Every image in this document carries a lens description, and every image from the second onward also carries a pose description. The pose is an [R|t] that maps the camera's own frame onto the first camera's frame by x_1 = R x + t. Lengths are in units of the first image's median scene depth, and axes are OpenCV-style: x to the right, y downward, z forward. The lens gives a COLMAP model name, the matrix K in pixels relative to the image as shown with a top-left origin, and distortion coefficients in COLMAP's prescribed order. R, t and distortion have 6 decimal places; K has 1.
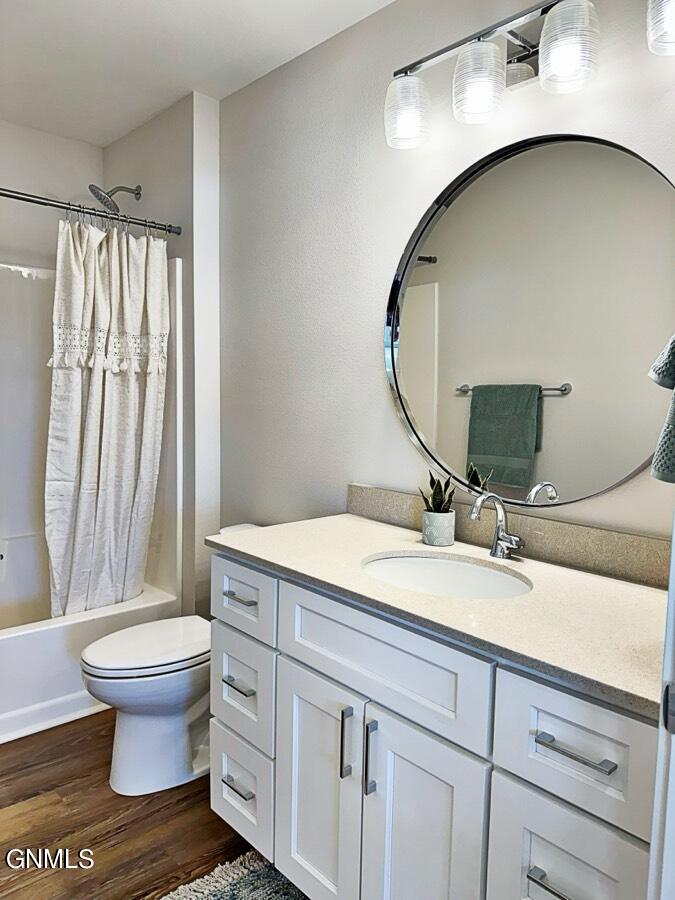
lens RADIAL K [[646.7, 0, 329.1], [0, 646.7, 453.6], [0, 0, 1]] dist [0.068481, -0.071504]
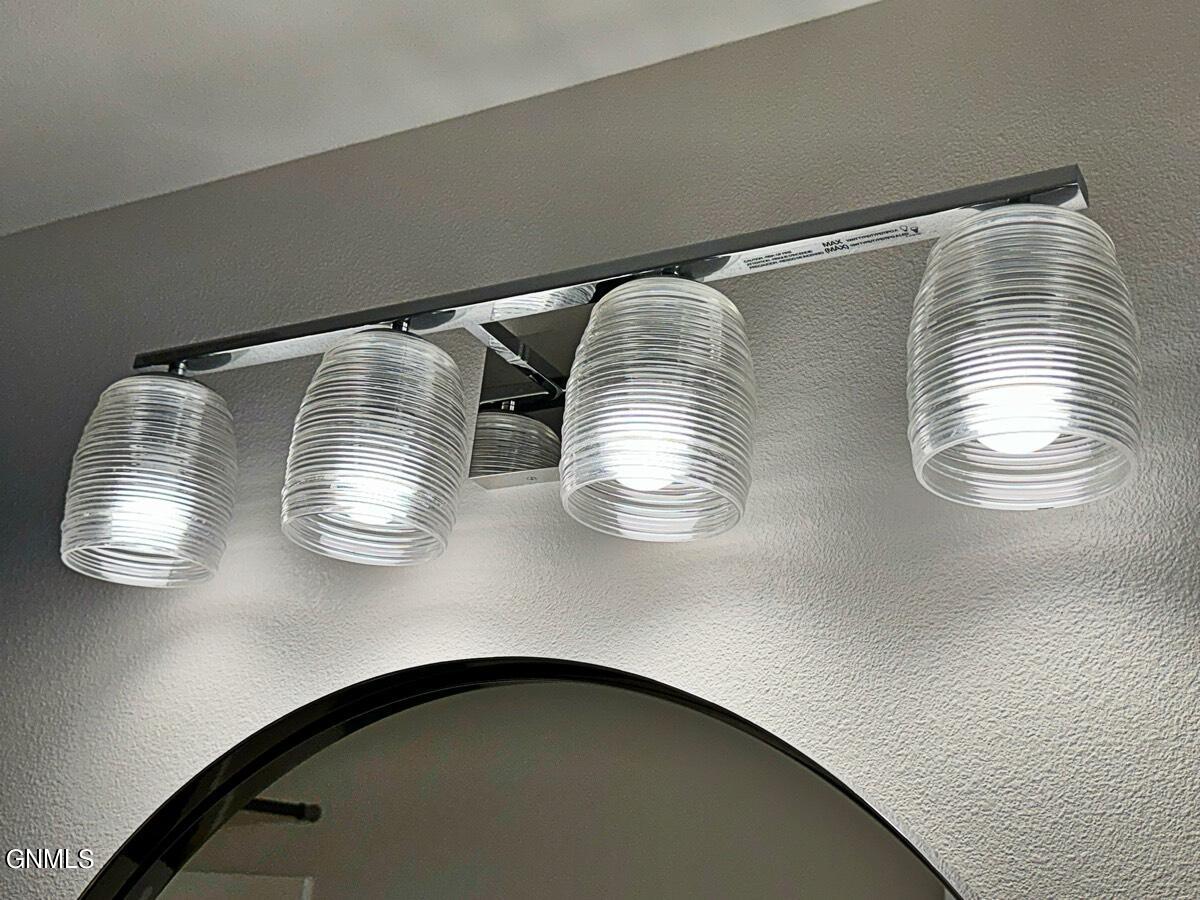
lens RADIAL K [[1397.3, 0, 600.0], [0, 1397.3, 450.0], [0, 0, 1]] dist [-0.012991, -0.007134]
pose [[0.946570, 0.201351, 0.251918, 0.164795], [-0.066279, 0.885929, -0.459060, -0.280843], [-0.315614, 0.417836, 0.851940, 0.431141]]
